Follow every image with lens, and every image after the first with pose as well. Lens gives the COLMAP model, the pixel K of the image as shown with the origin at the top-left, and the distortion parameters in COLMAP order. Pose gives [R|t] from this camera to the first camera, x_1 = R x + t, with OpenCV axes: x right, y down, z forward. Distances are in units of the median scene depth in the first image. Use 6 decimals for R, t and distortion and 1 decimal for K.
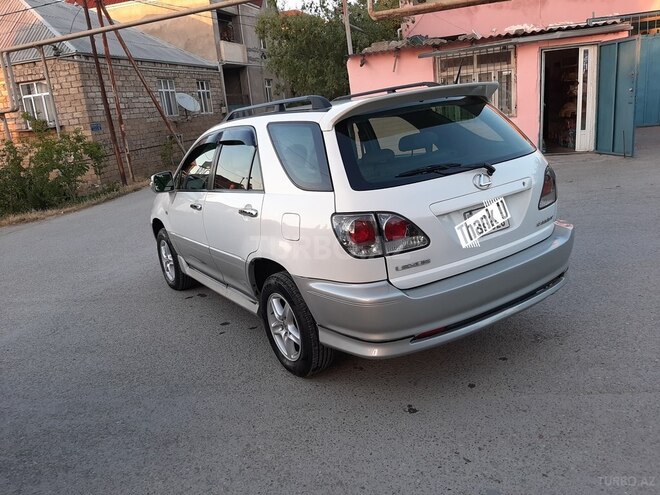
lens RADIAL K [[532.9, 0, 330.0], [0, 532.9, 247.5], [0, 0, 1]] dist [0.004064, -0.055217]
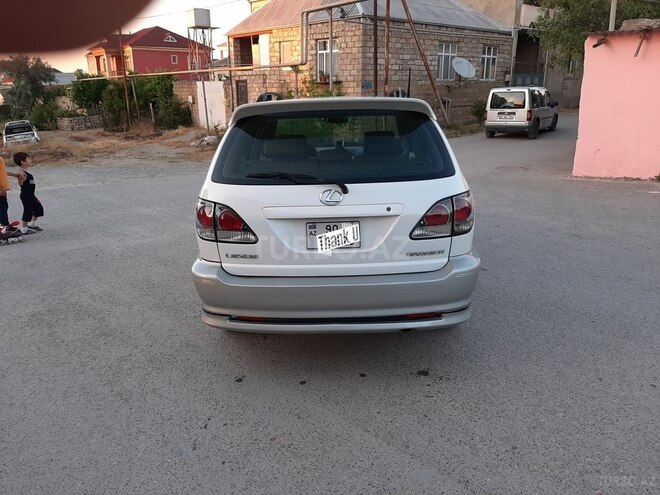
lens RADIAL K [[517.5, 0, 333.4], [0, 517.5, 249.1], [0, 0, 1]] dist [0.076103, -0.132741]
pose [[0.823342, 0.255693, -0.506685, 0.148818], [-0.214370, 0.966738, 0.139511, -0.030436], [0.525503, -0.006247, 0.850769, 0.026745]]
